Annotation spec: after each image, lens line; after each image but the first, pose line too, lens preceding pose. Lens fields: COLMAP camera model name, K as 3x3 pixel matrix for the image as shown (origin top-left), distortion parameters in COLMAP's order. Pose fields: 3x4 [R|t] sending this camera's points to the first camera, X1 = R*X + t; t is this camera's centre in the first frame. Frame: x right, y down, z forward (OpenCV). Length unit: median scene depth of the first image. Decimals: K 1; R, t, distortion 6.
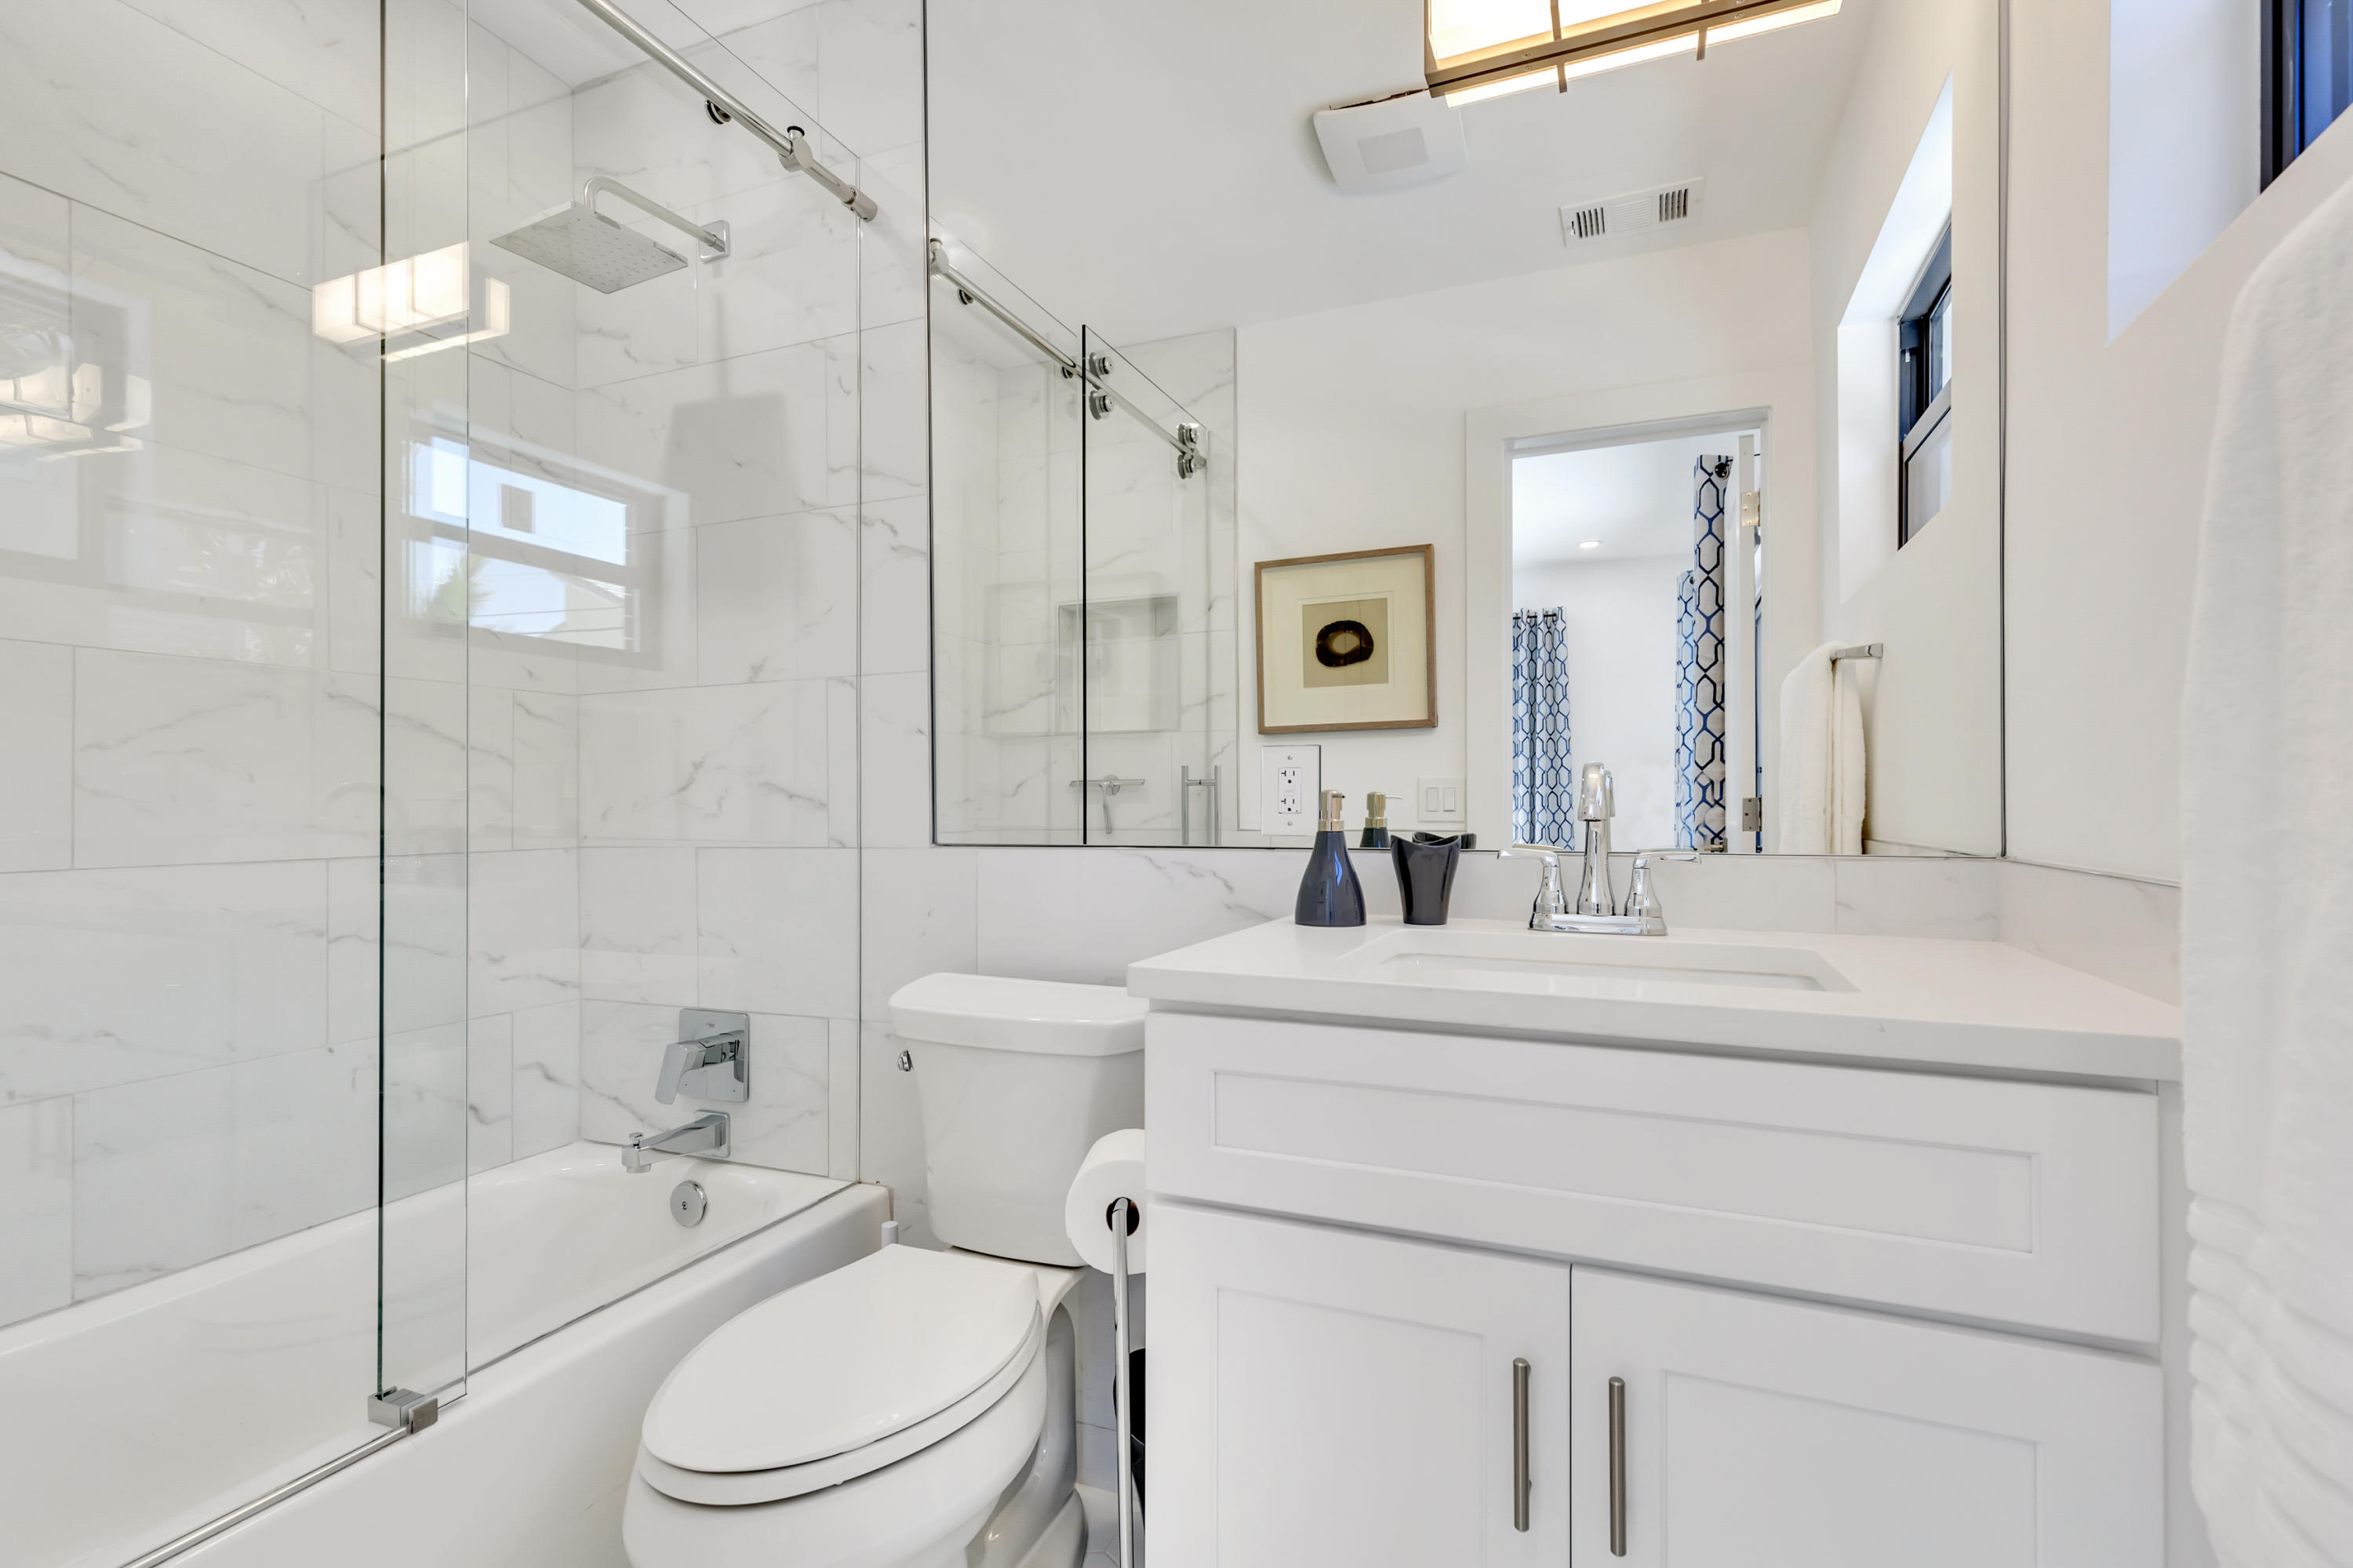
lens RADIAL K [[1106.1, 0, 1174.3], [0, 1106.1, 803.2], [0, 0, 1]] dist [0.034723, 0.000019]
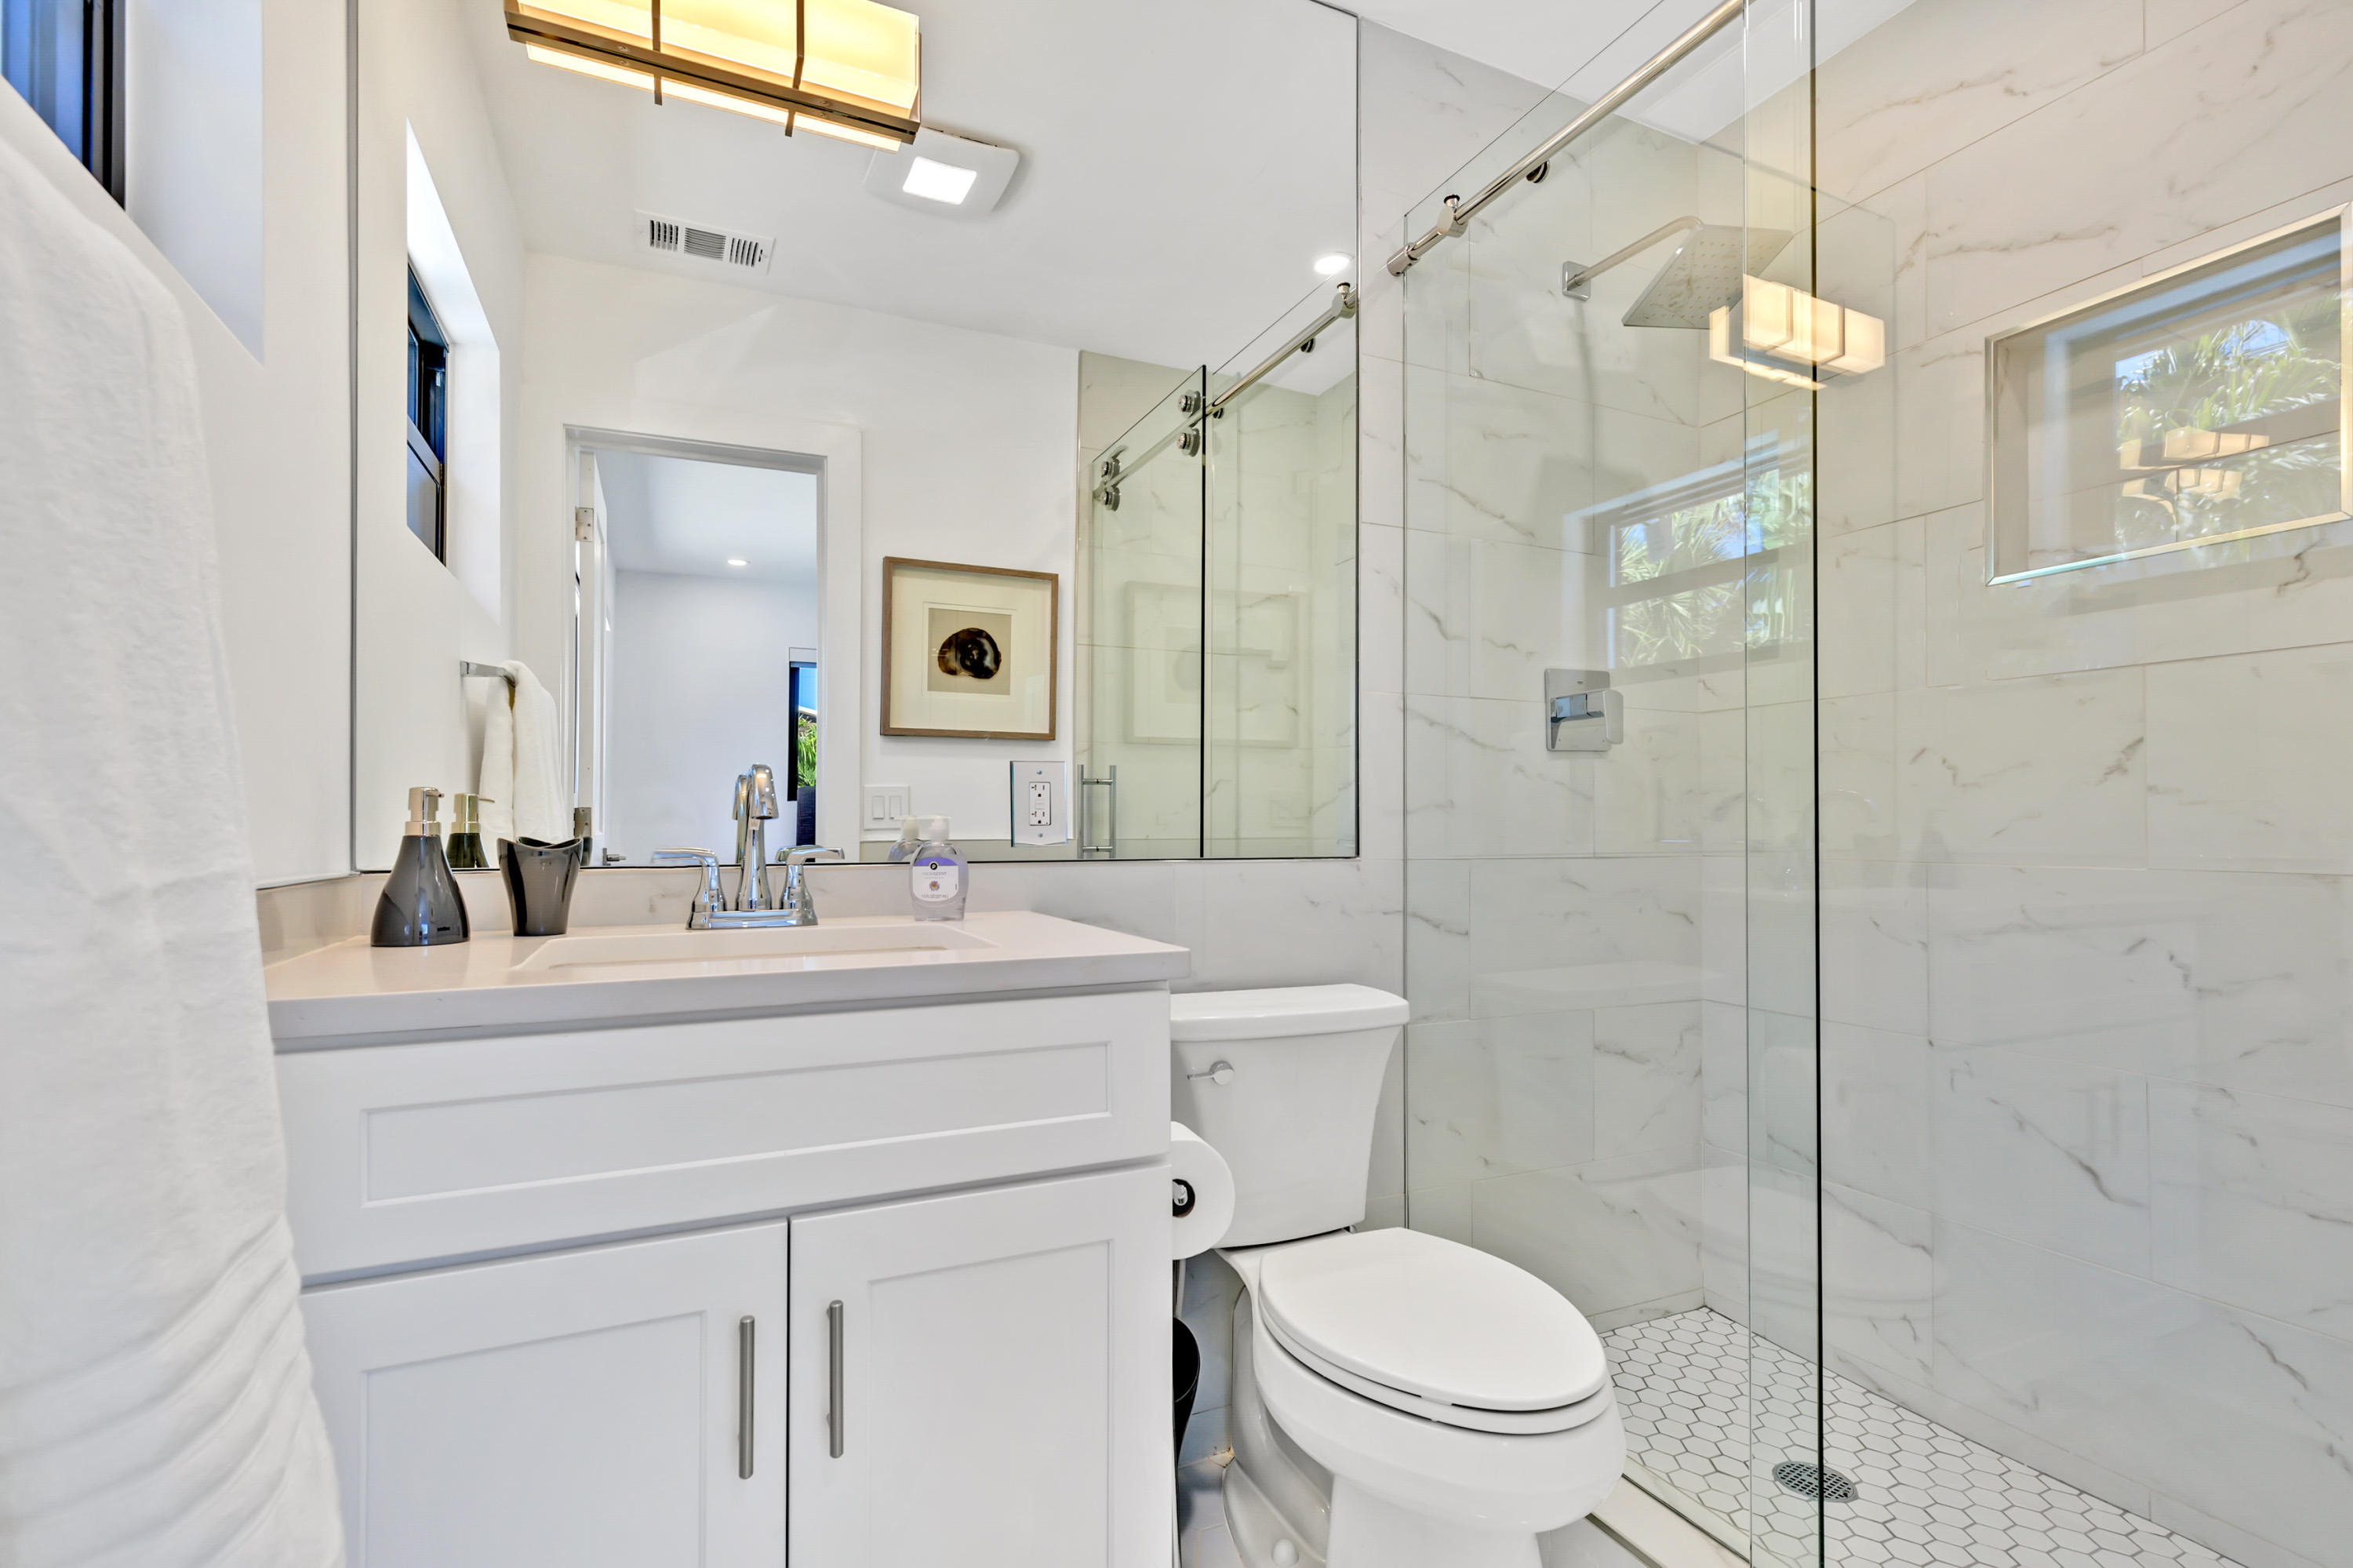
lens RADIAL K [[1058.3, 0, 1173.0], [0, 1058.3, 800.3], [0, 0, 1]] dist [-0.014460, 0.000118]
pose [[0.671449, 0.007706, 0.741011, -0.138854], [-0.006823, 0.999968, -0.004216, -0.001690], [-0.741020, -0.002225, 0.671480, 0.062704]]
